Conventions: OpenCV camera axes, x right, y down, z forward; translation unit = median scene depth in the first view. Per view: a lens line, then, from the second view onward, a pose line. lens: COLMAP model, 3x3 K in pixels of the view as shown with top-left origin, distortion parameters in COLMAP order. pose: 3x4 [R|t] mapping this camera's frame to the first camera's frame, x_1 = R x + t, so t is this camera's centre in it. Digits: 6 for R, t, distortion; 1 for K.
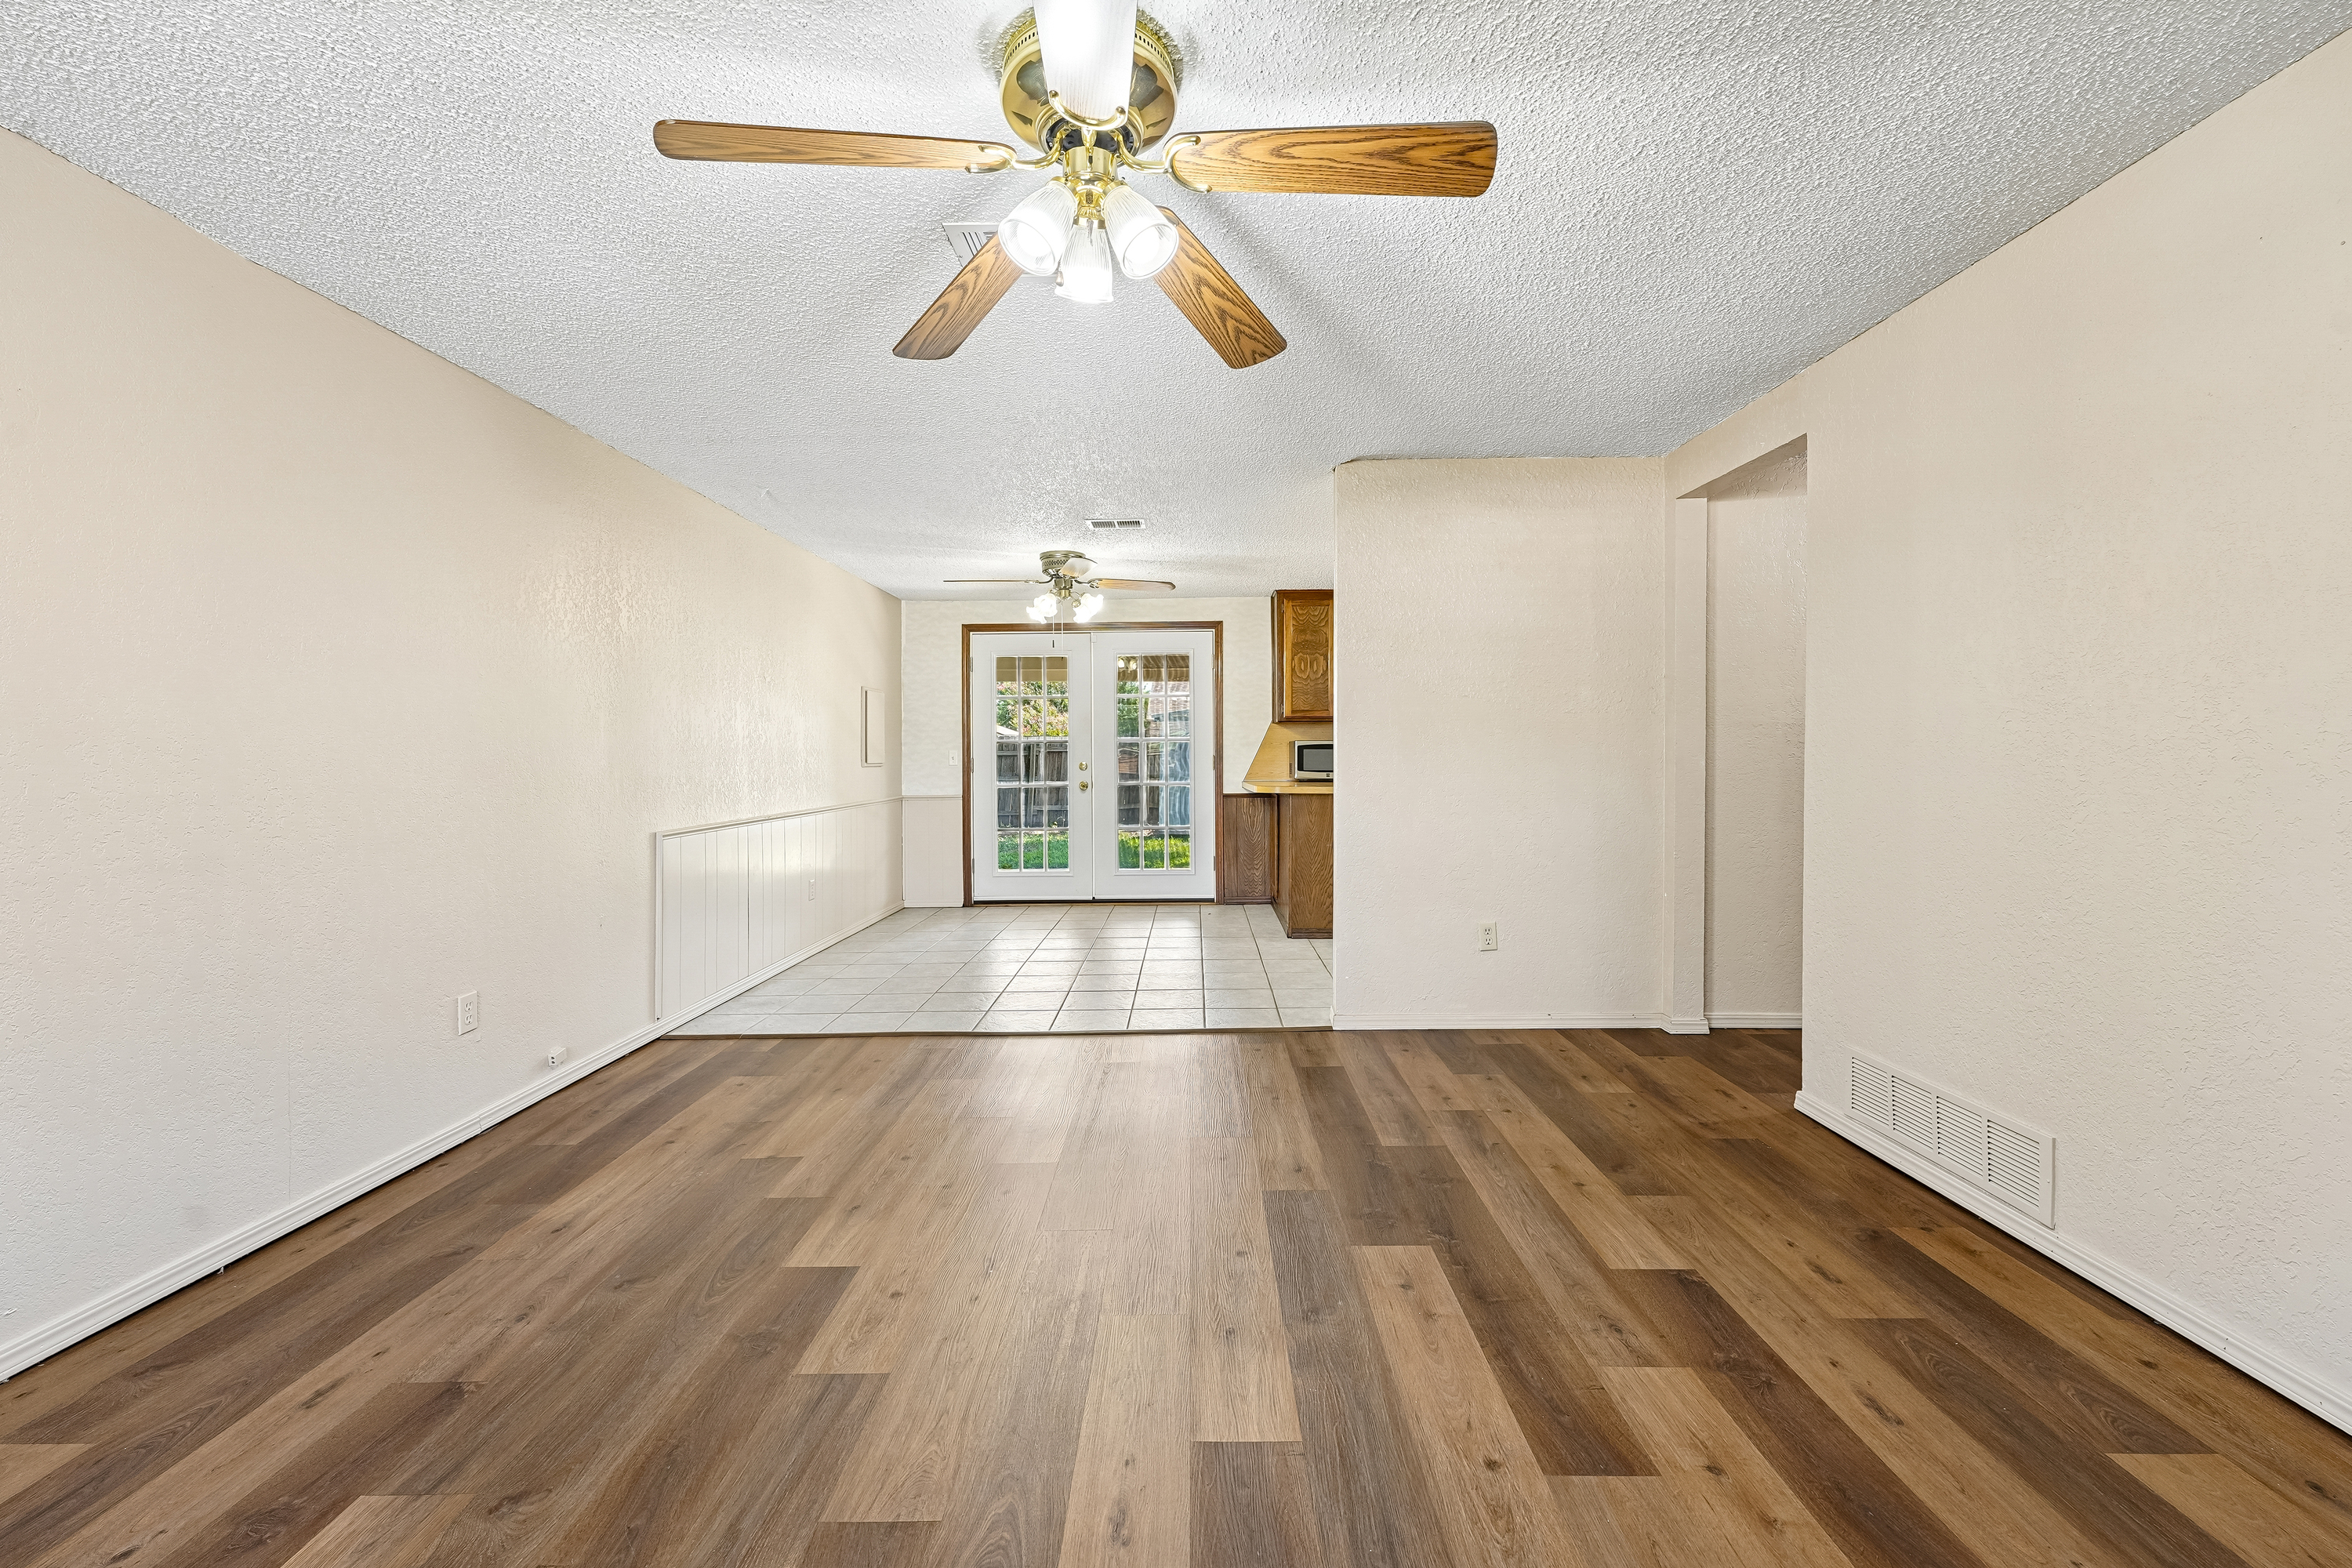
lens RADIAL K [[929.0, 0, 1191.1], [0, 929.0, 760.6], [0, 0, 1]] dist [-0.003144, -0.001468]
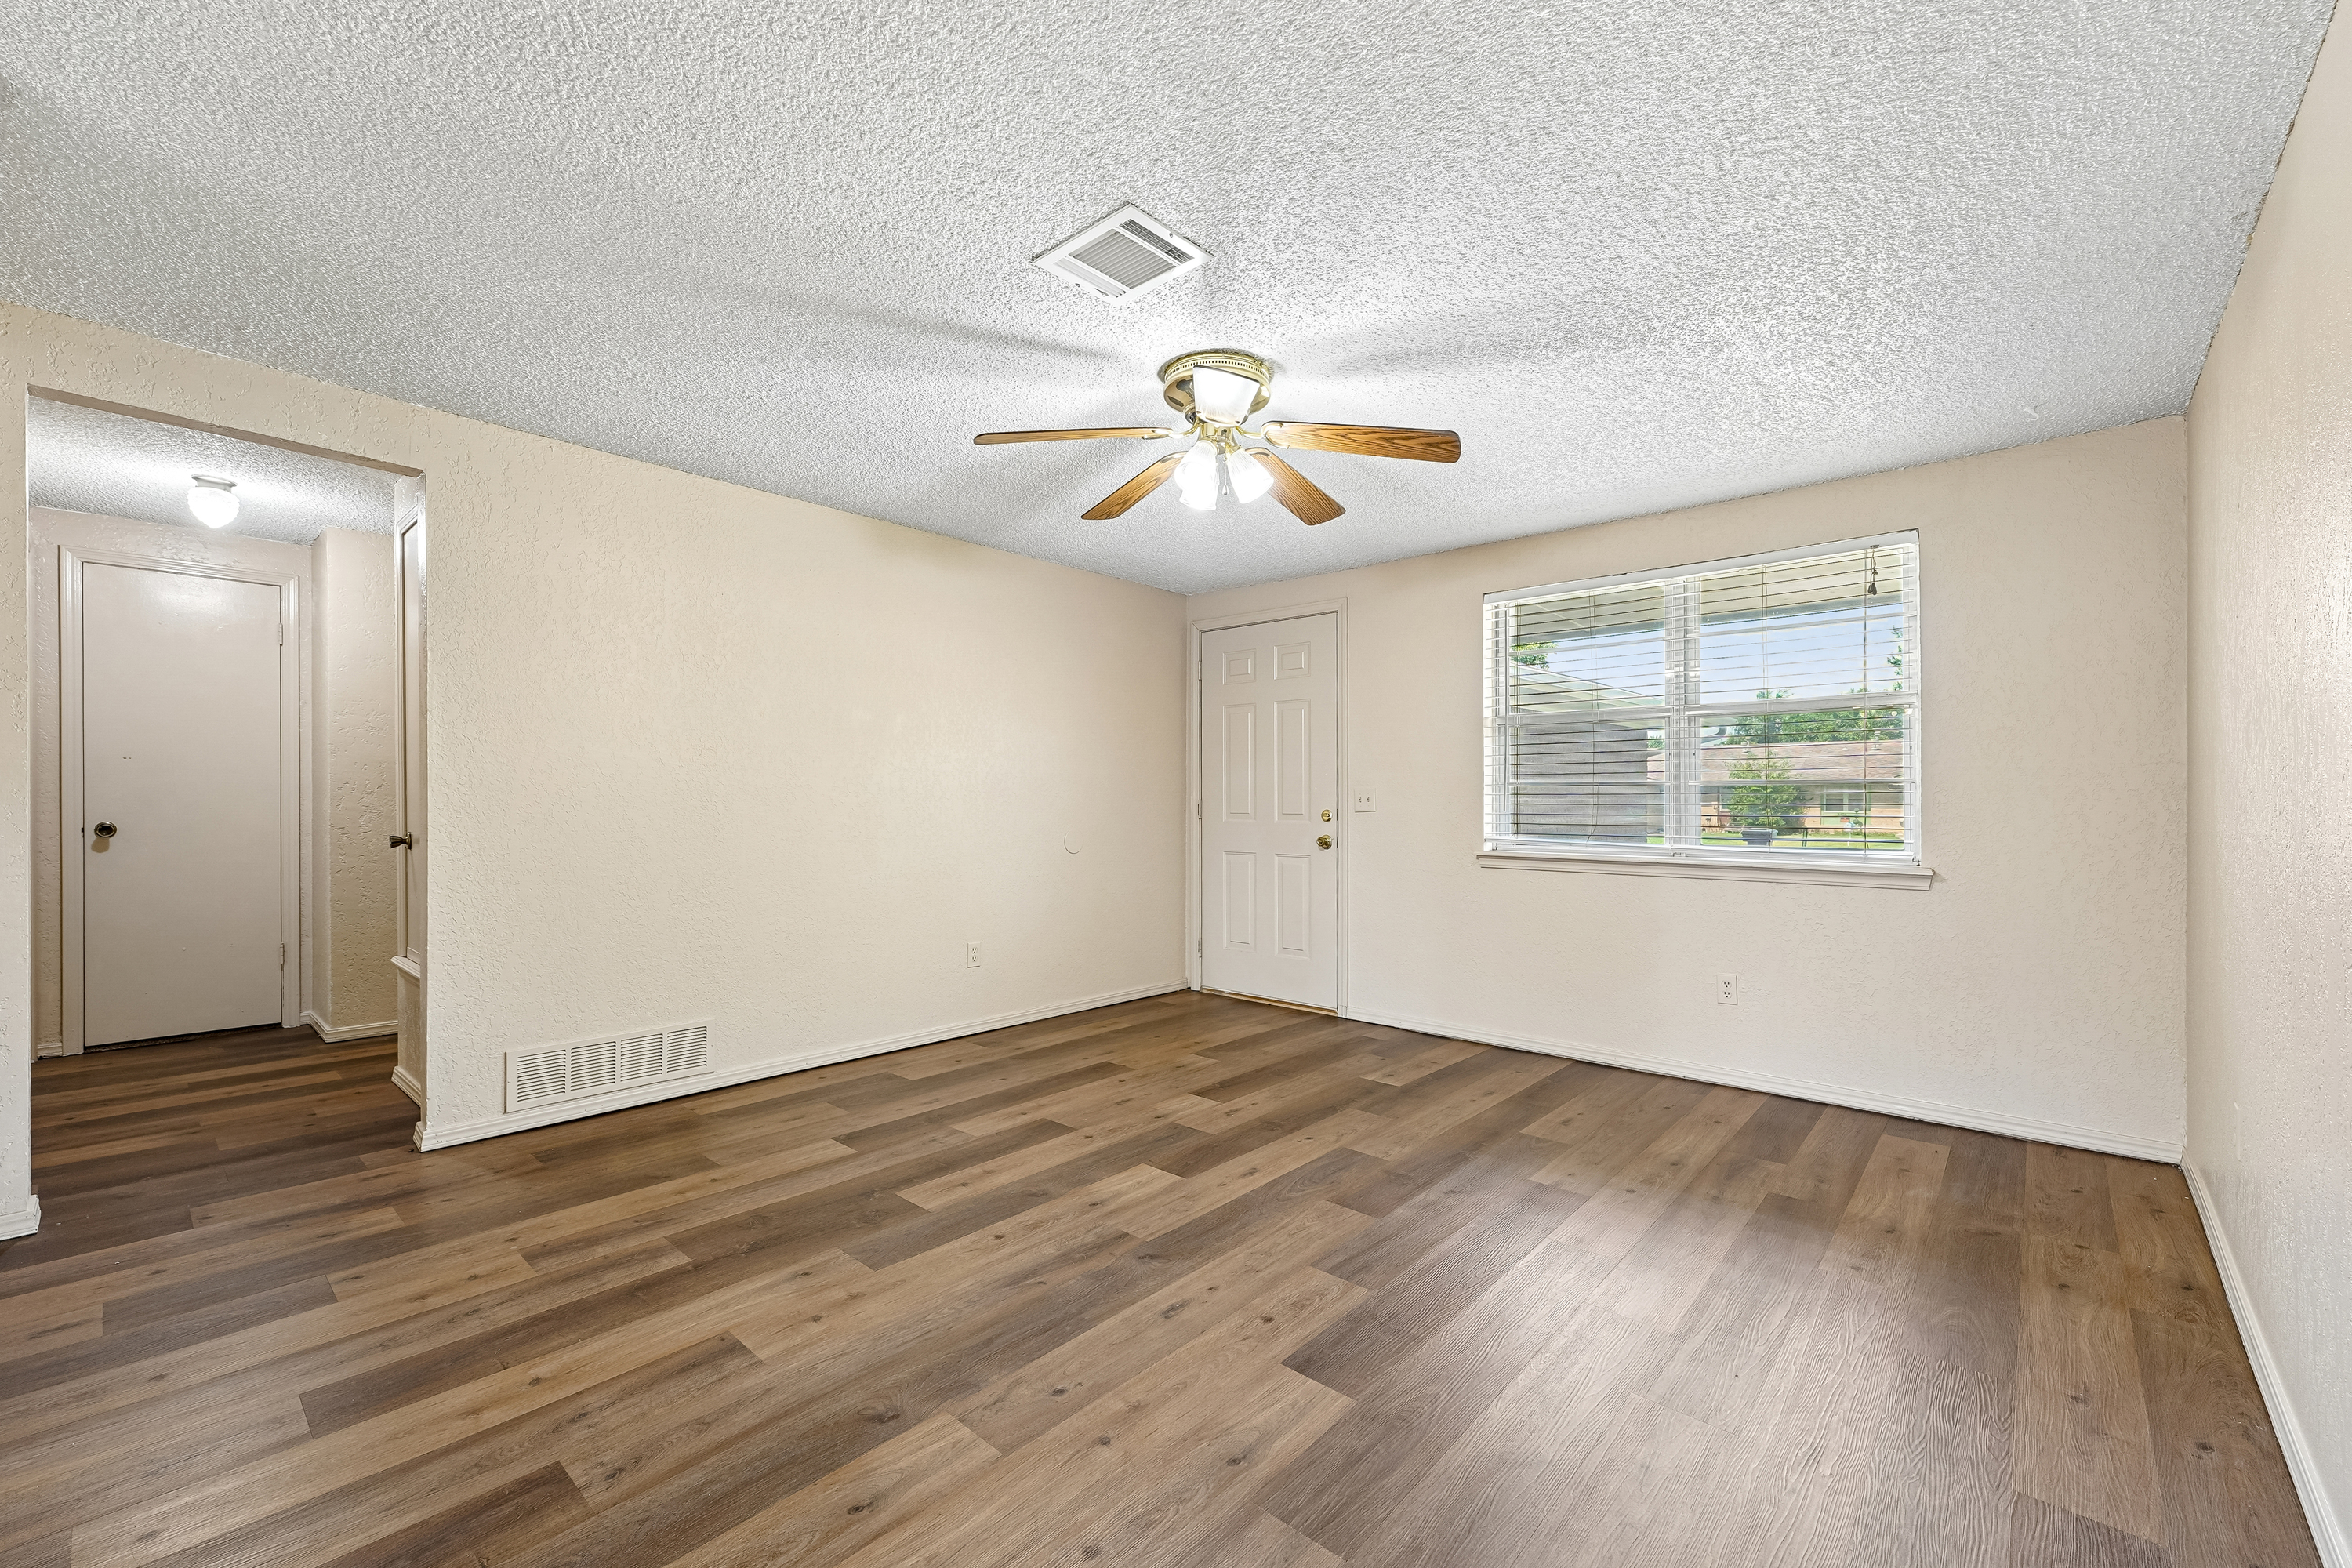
lens RADIAL K [[929.0, 0, 1185.2], [0, 929.0, 797.9], [0, 0, 1]] dist [-0.003144, -0.001468]
pose [[-0.736287, 0.003437, 0.676661, -0.886540], [0.005767, 0.999983, 0.001196, 0.002831], [-0.676645, 0.004782, -0.736294, 1.700579]]
